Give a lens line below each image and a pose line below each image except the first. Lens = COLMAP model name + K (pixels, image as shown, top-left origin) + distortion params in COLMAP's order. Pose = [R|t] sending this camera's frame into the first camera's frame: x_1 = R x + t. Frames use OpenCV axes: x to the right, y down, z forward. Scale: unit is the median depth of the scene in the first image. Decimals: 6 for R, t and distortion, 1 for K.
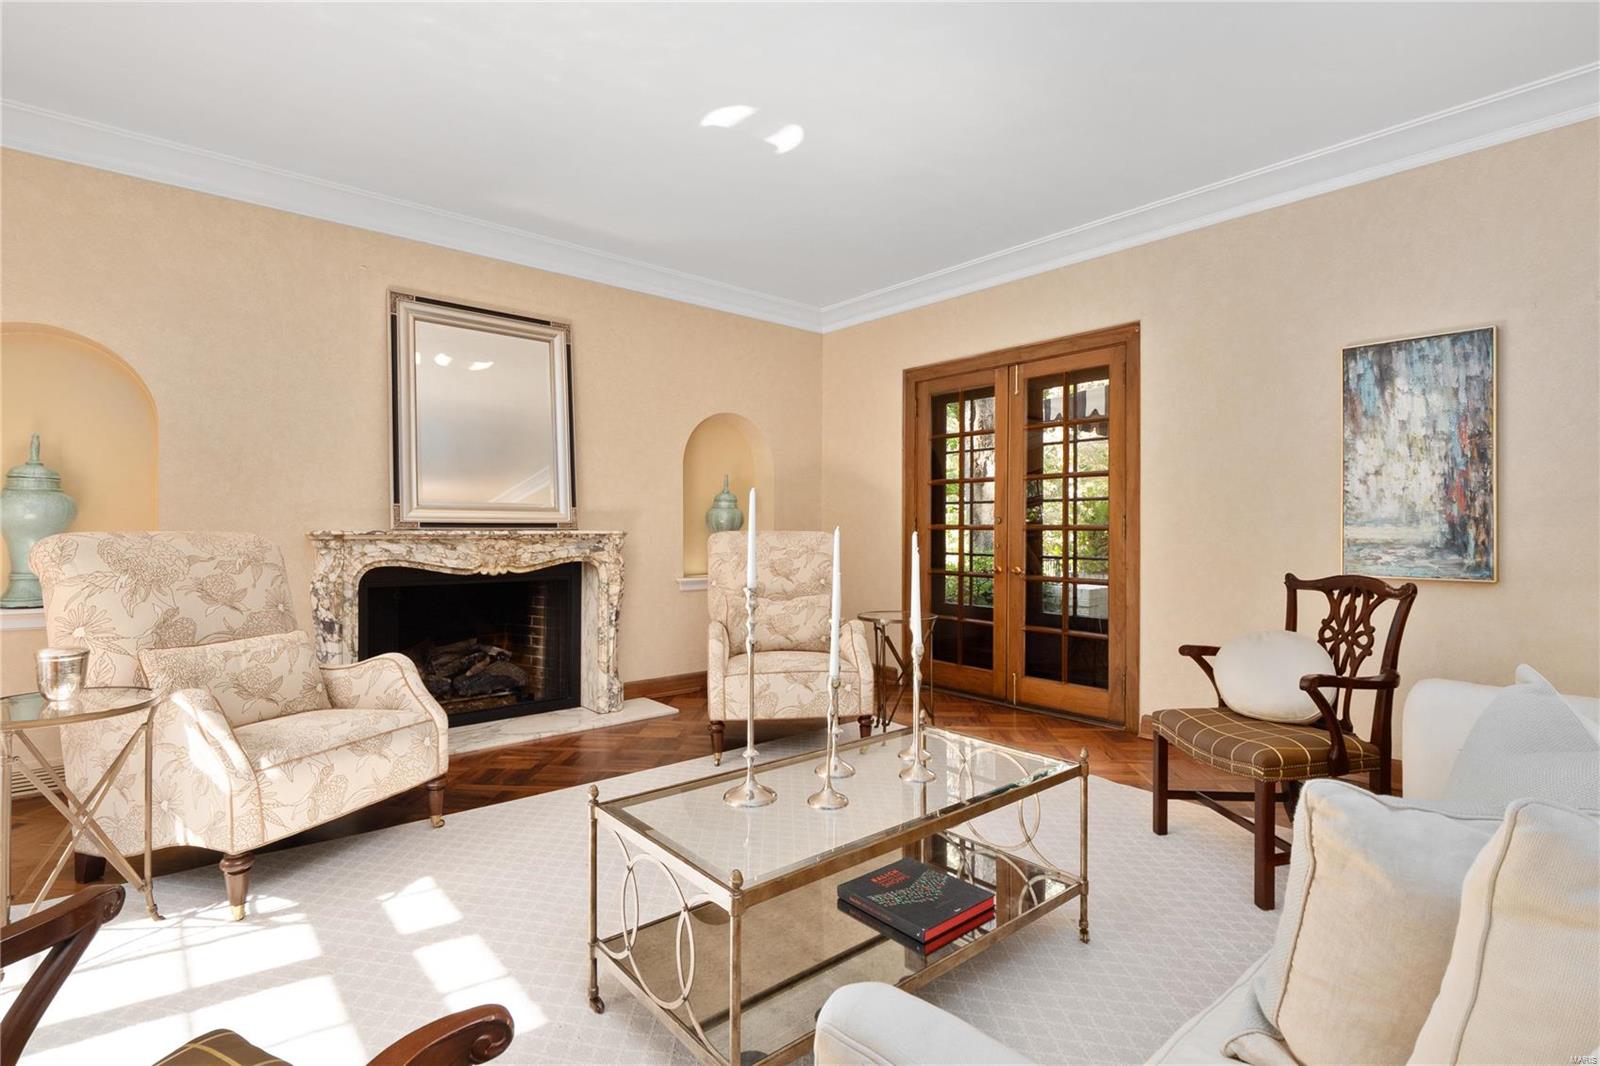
lens RADIAL K [[757.6, 0, 792.4], [0, 757.6, 534.2], [0, 0, 1]] dist [-0.005738, -0.001347]
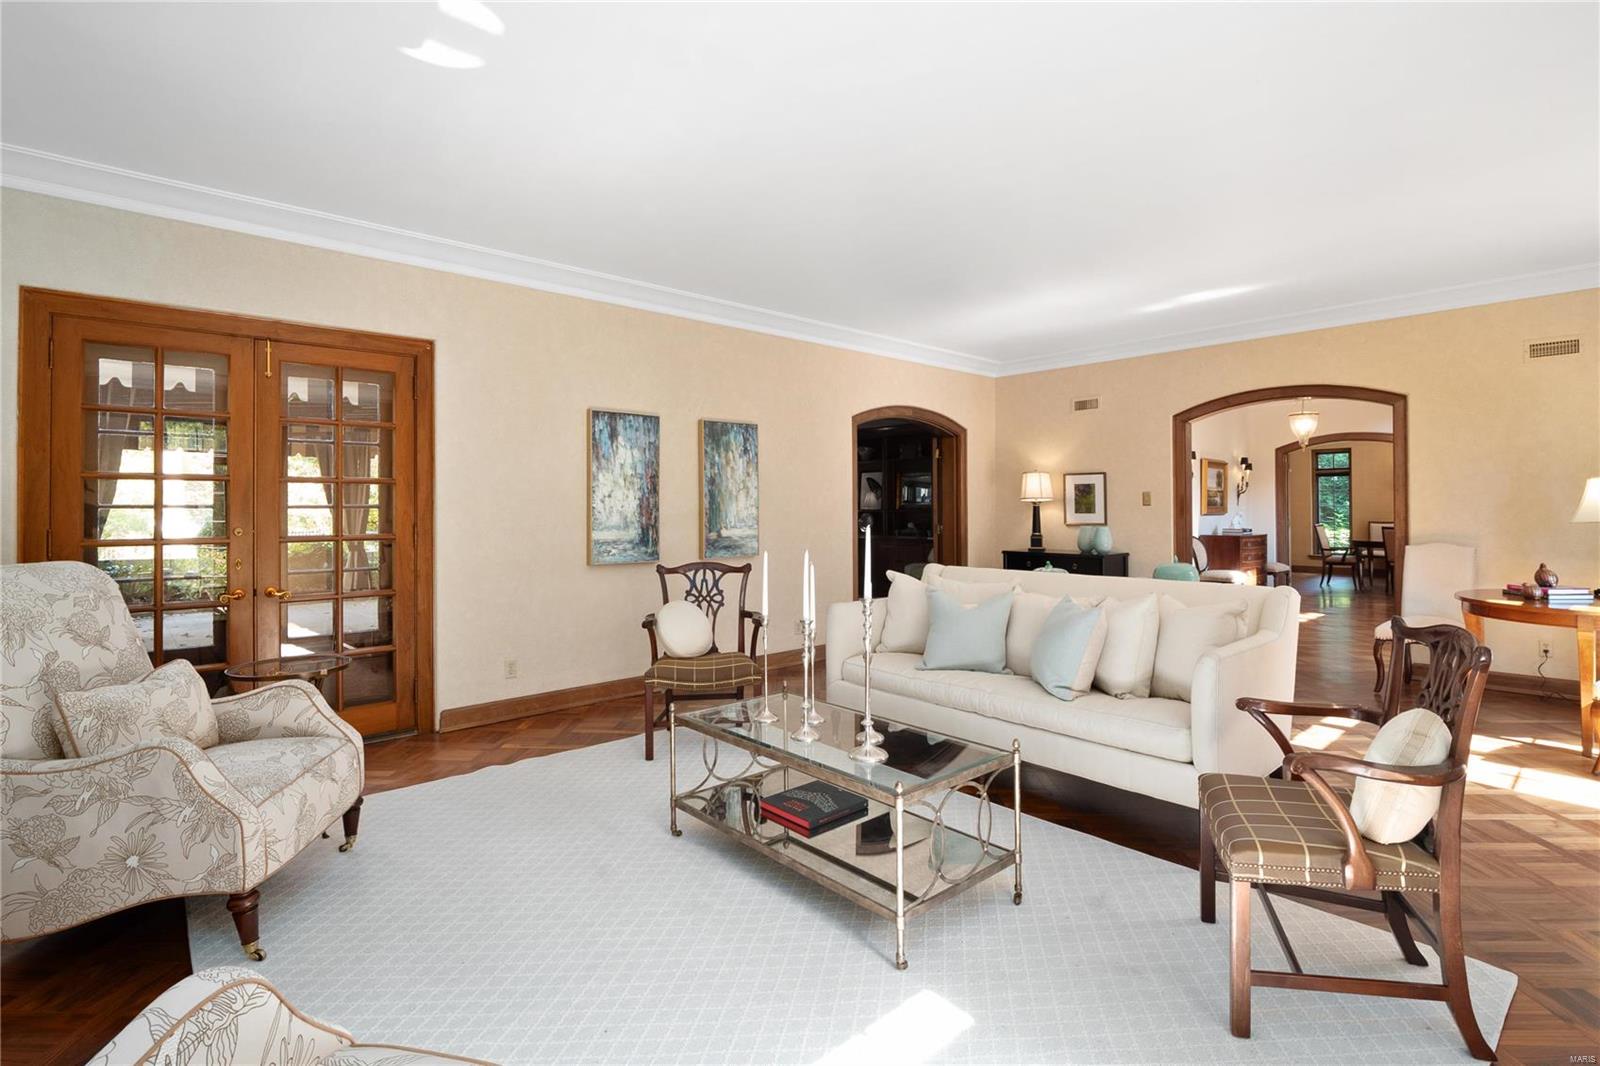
lens RADIAL K [[757.6, 0, 815.3], [0, 757.6, 510.1], [0, 0, 1]] dist [-0.005738, -0.001347]
pose [[-0.020344, 0.001454, 0.999792, -0.809220], [0.014524, 0.999894, -0.001159, -0.047186], [-0.999688, 0.014498, -0.020363, 0.649373]]
